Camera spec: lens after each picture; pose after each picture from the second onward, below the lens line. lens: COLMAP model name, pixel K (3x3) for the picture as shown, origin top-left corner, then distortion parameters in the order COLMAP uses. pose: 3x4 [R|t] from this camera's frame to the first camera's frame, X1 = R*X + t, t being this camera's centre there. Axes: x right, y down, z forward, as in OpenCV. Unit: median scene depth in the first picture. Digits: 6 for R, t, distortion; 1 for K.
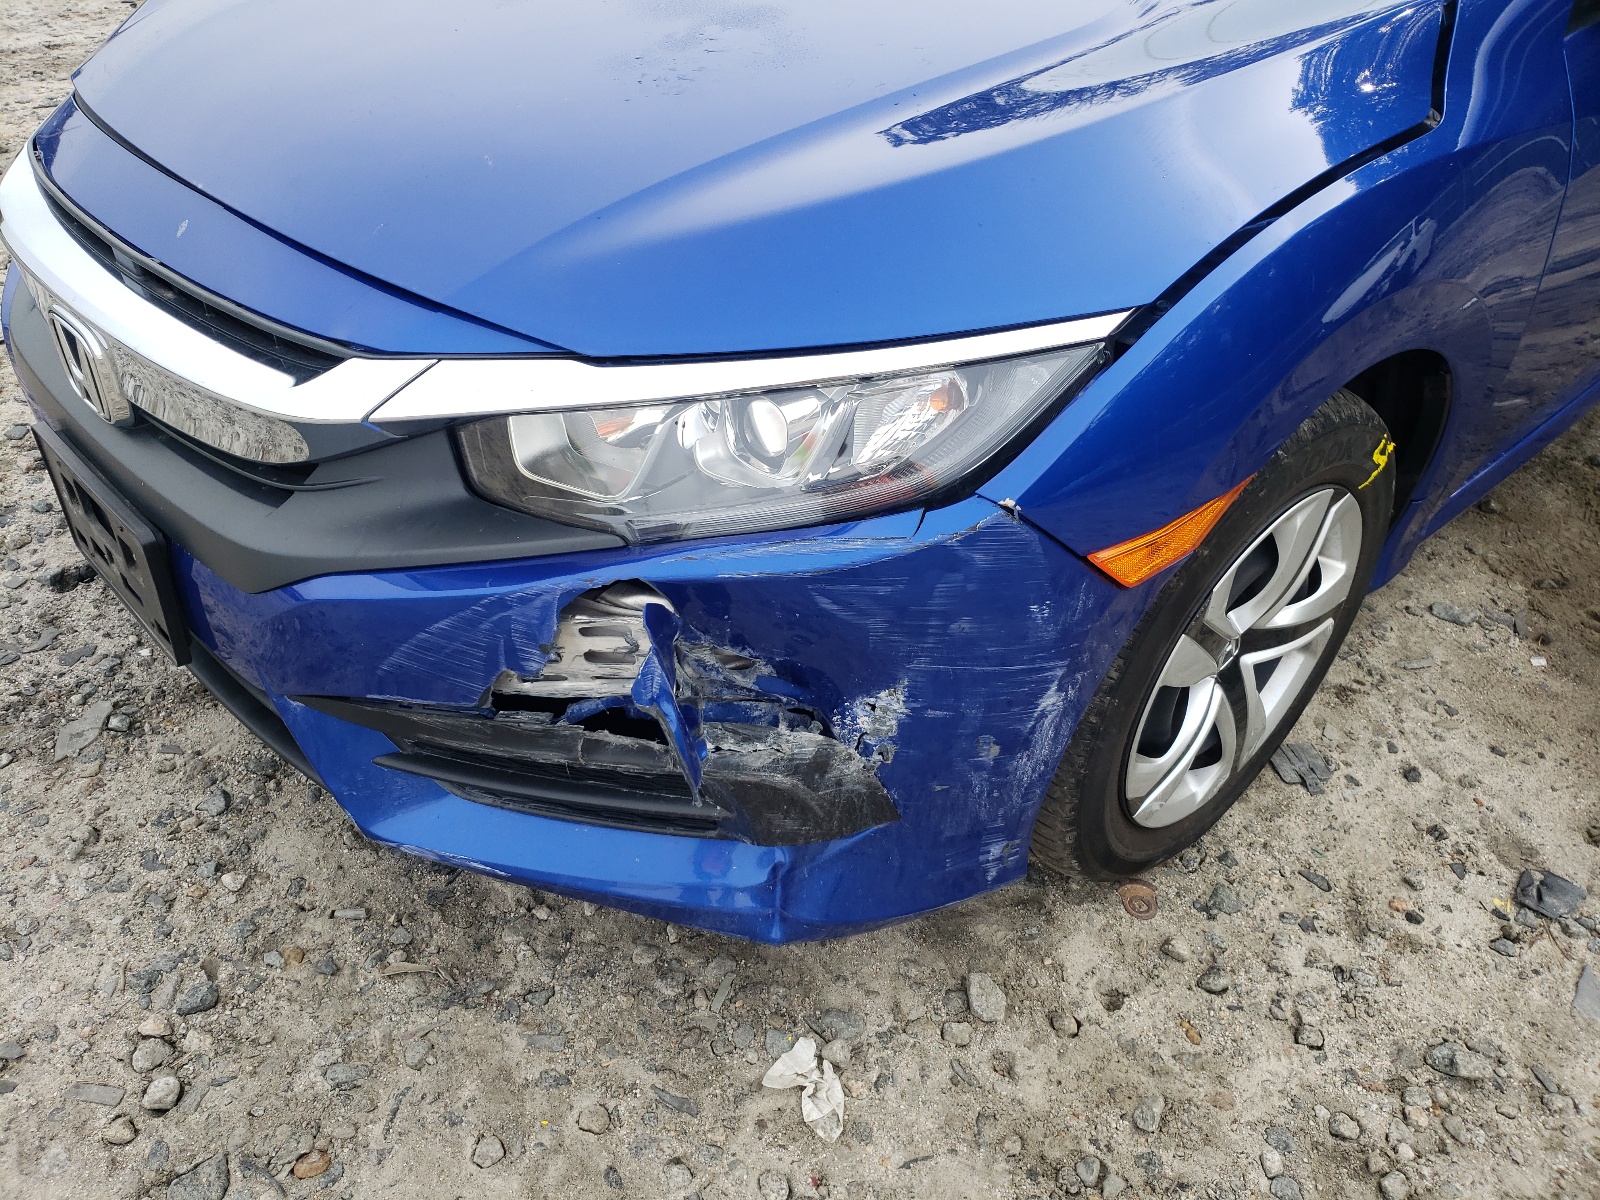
lens RADIAL K [[1253.2, 0, 800.0], [0, 1253.2, 600.0], [0, 0, 1]] dist [0.027630, 0.006074]
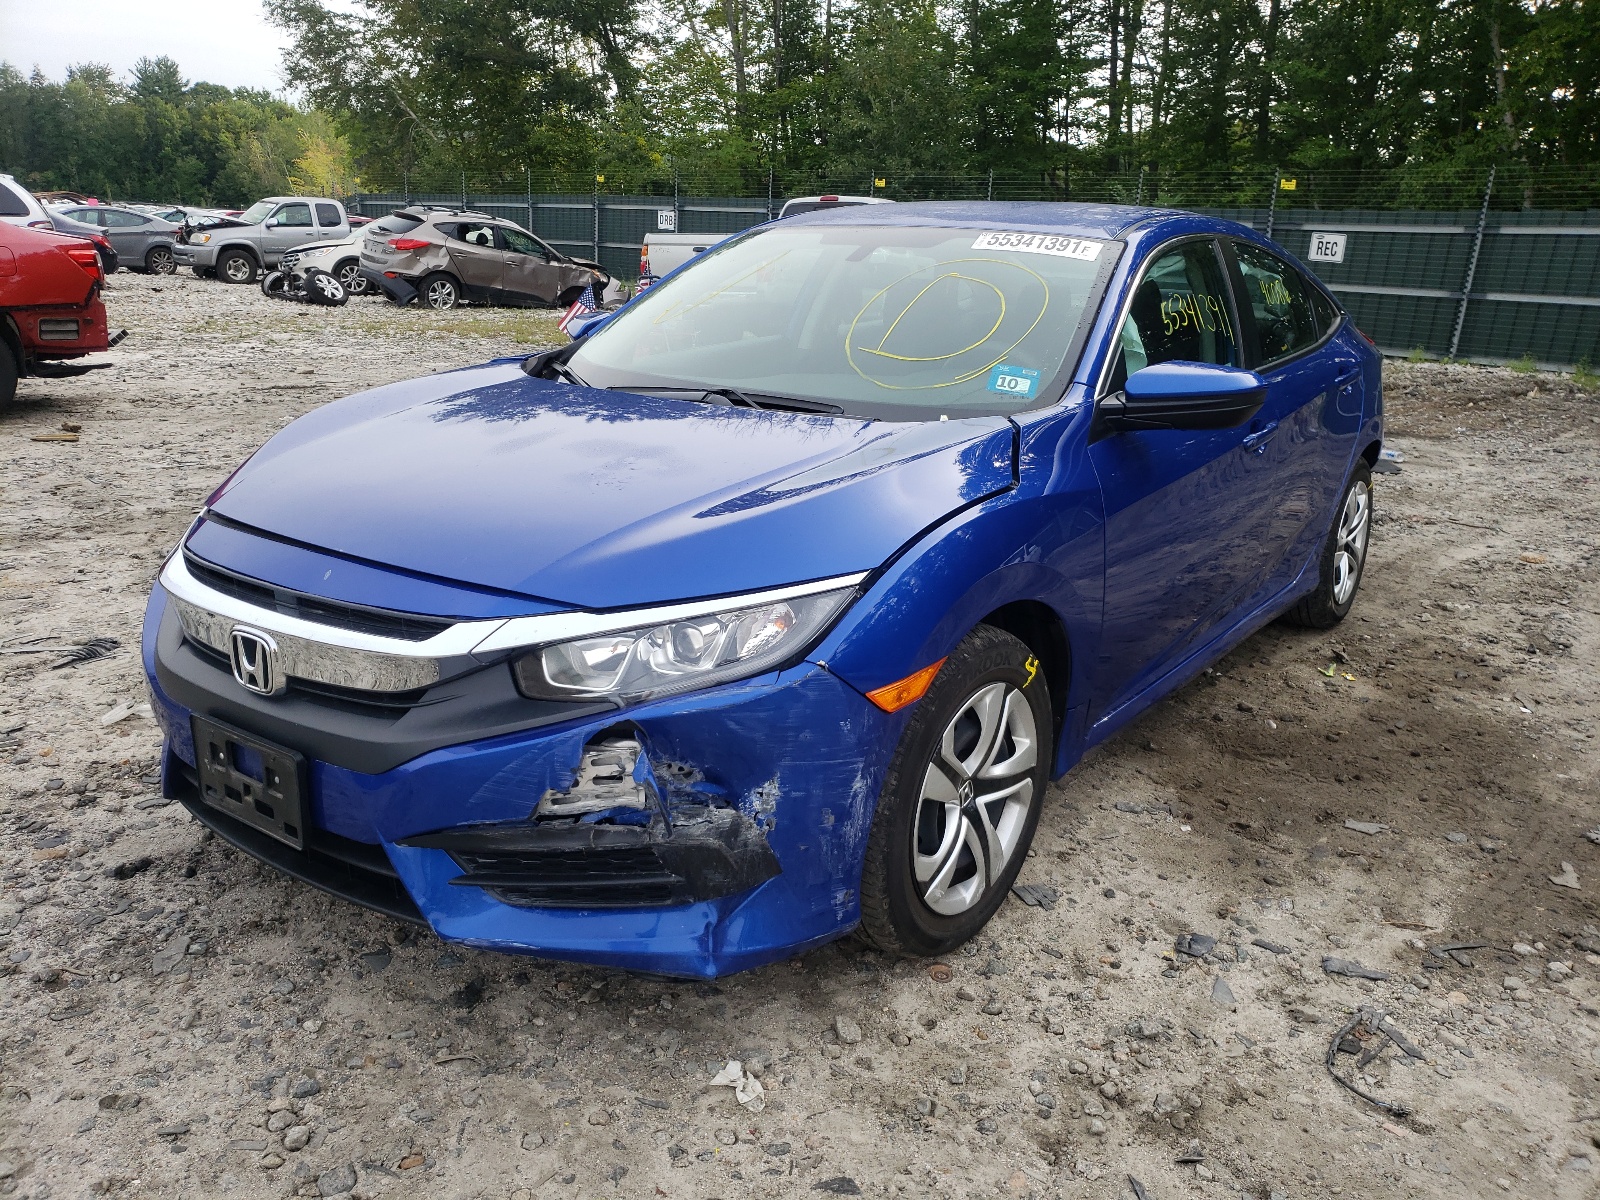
lens RADIAL K [[1171.5, 0, 800.0], [0, 1171.5, 600.0], [0, 0, 1]] dist [0.072594, 0.004393]
pose [[0.985080, -0.064973, 0.159362, -0.105739], [0.113380, 0.941647, -0.316931, 0.283817], [-0.129471, 0.330271, 0.934964, -0.510852]]
